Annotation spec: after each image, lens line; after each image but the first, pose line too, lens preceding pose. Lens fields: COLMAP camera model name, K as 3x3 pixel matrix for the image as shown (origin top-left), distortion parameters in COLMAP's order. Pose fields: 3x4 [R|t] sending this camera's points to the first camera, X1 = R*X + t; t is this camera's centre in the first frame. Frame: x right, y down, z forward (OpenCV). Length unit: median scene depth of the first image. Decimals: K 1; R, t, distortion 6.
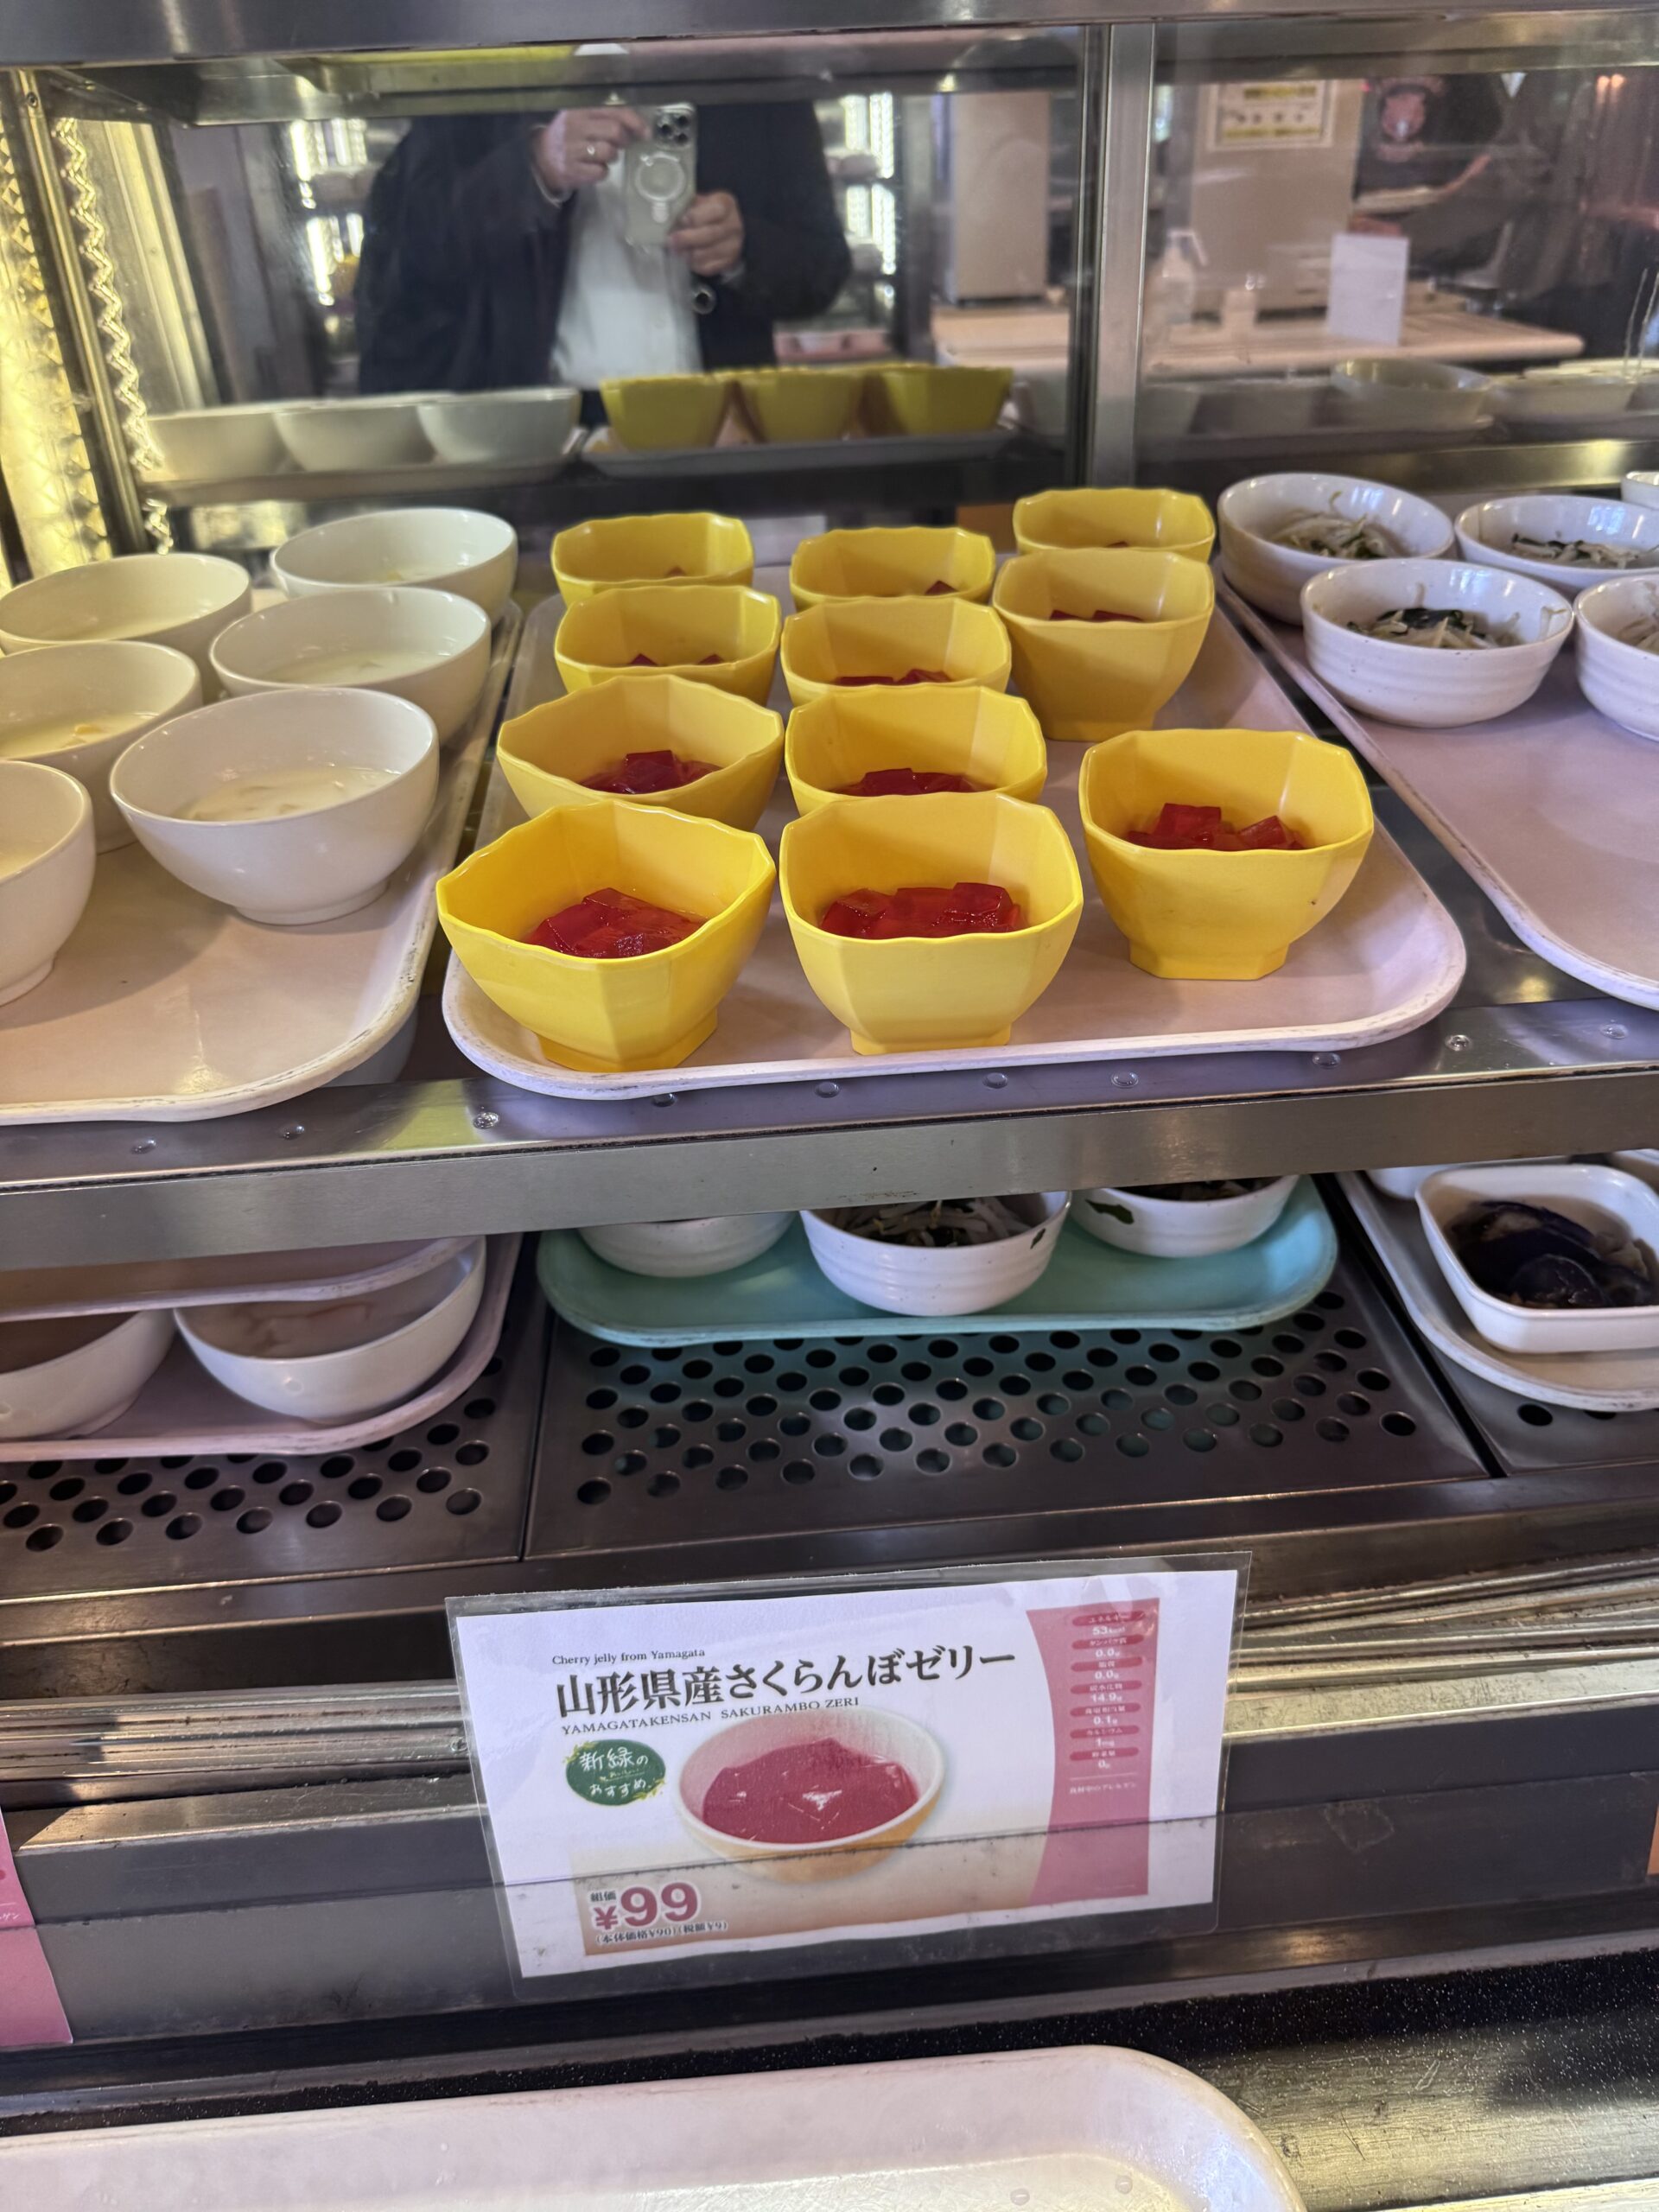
lens RADIAL K [[1541.0, 0, 833.0], [0, 1541.0, 1110.0], [0, 0, 1]] dist [-0.000835, -0.000762]
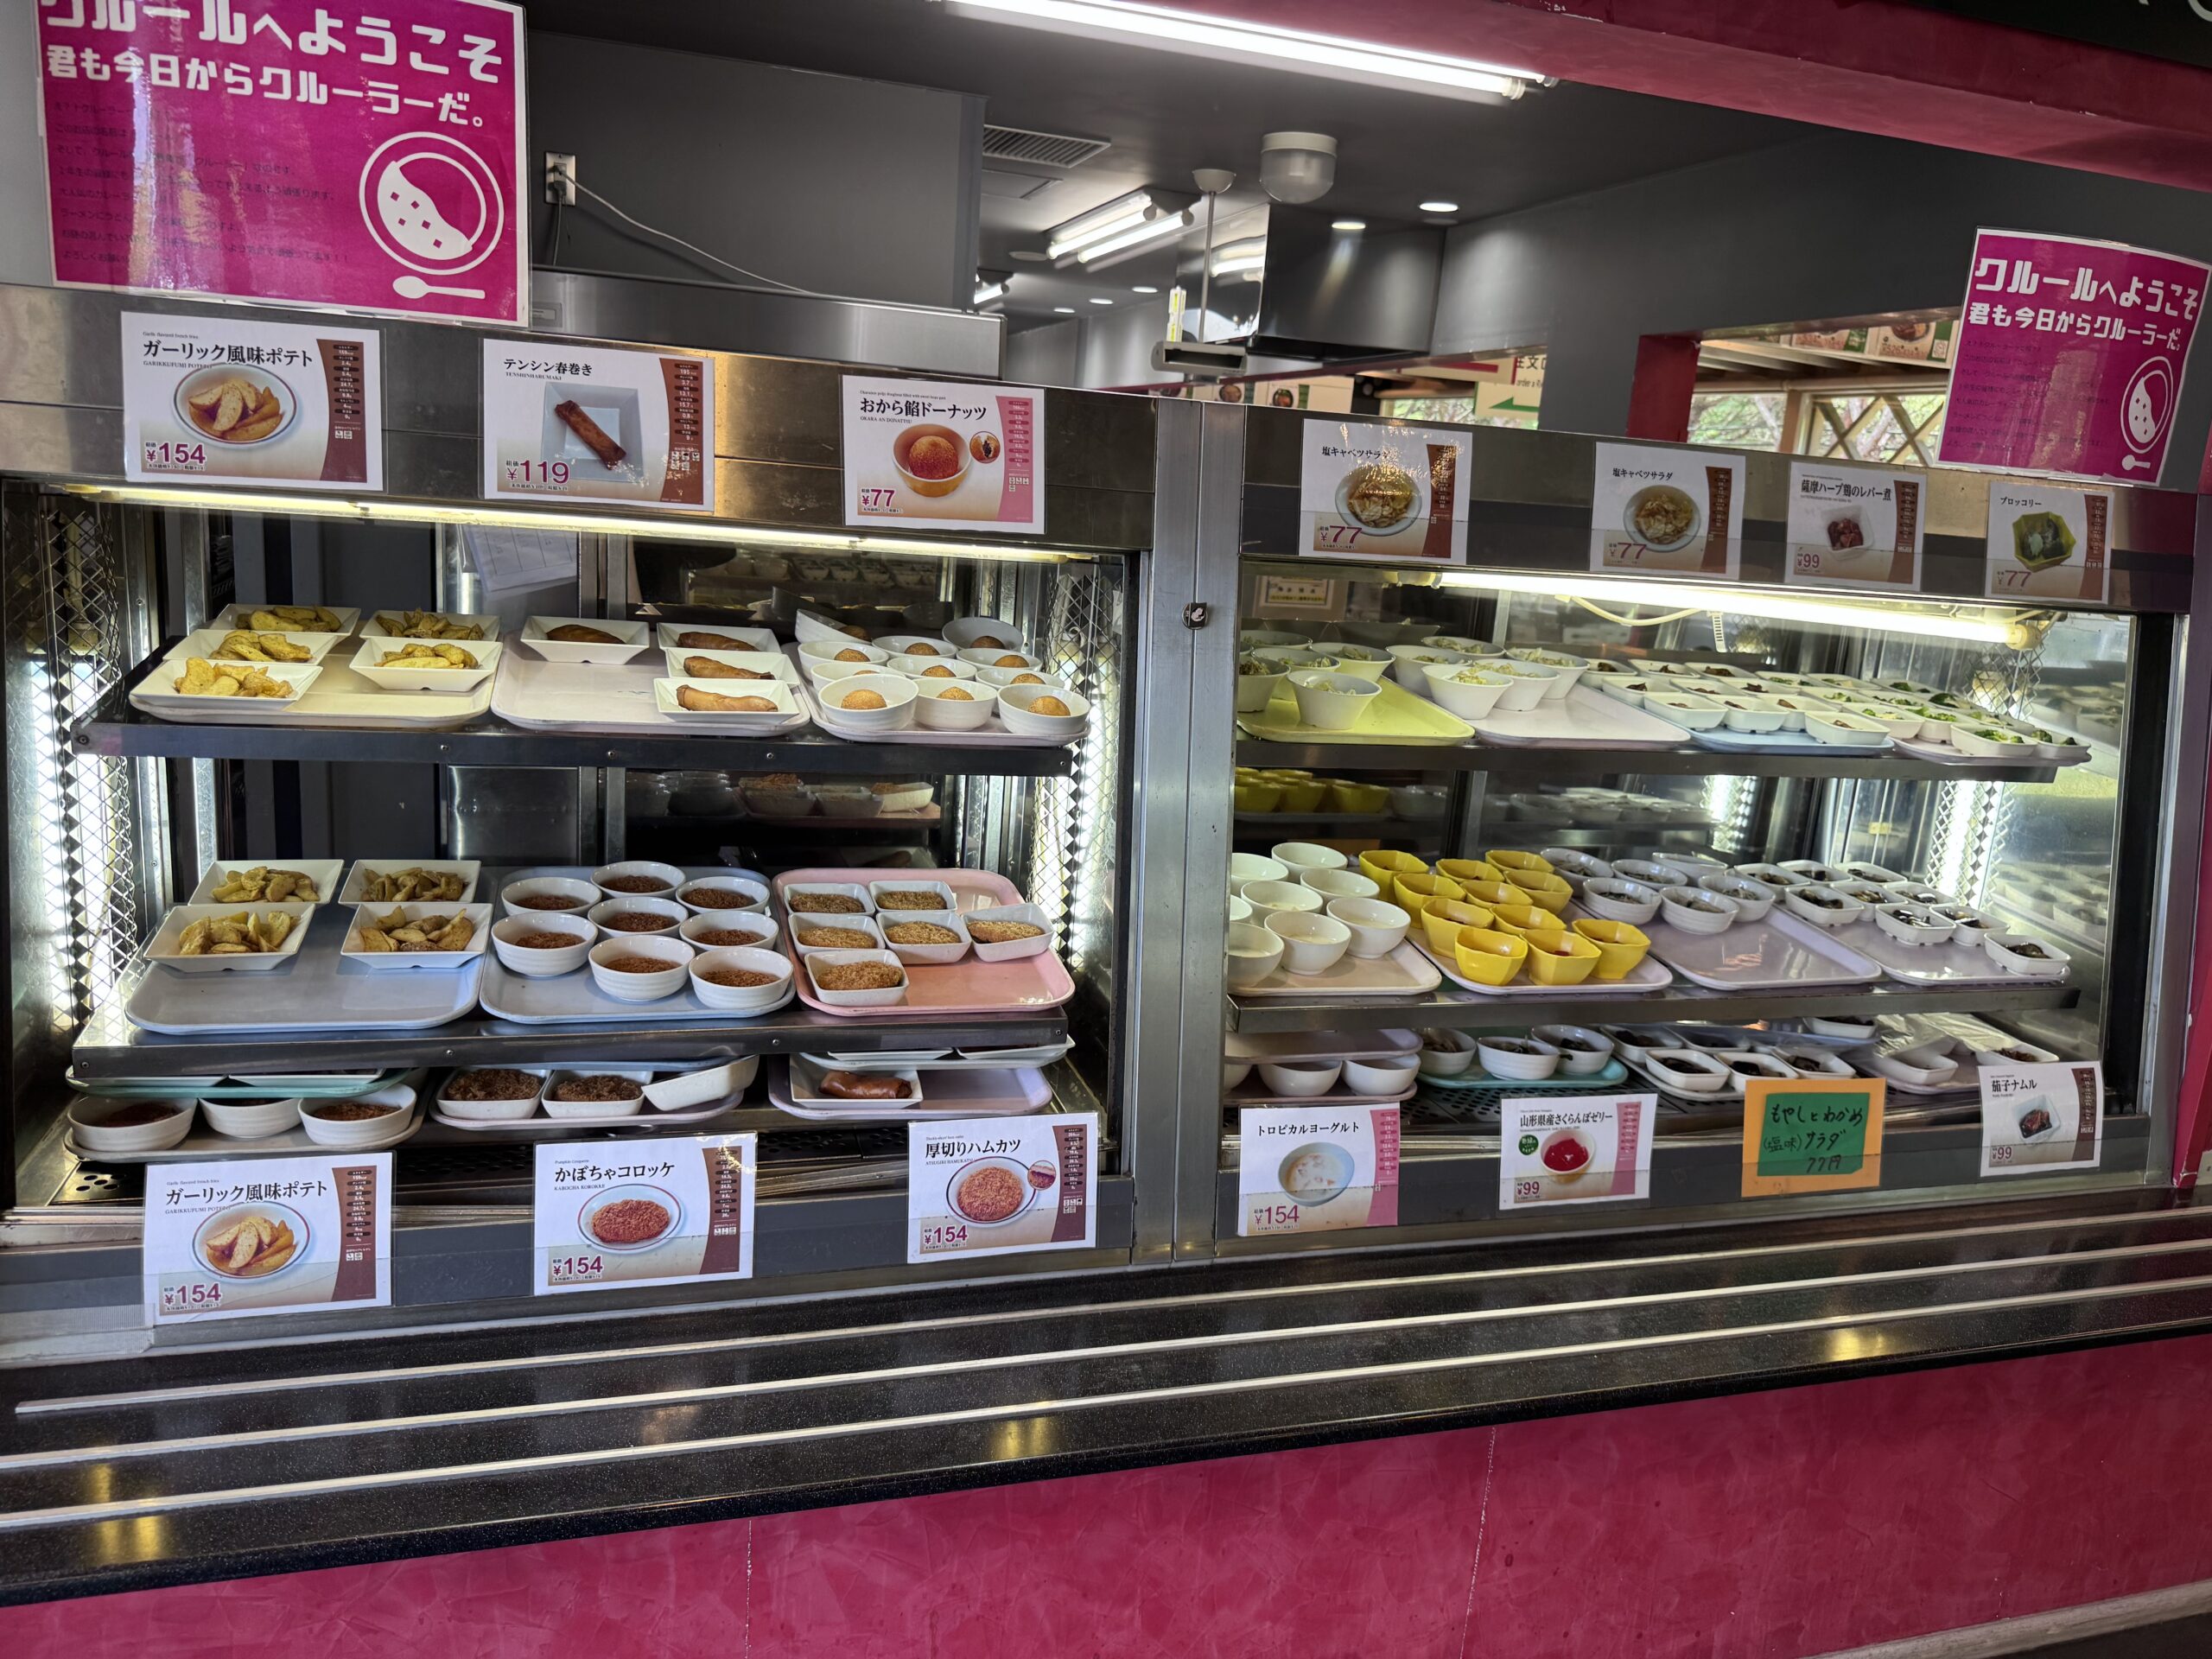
lens RADIAL K [[1541.0, 0, 1103.6], [0, 1541.0, 833.6], [0, 0, 1]] dist [-0.000835, -0.000762]
pose [[0.969652, 0.067896, 0.234873, -2.227235], [0.013516, 0.944311, -0.328778, 0.956937], [-0.244116, 0.321975, 0.914735, -2.737796]]
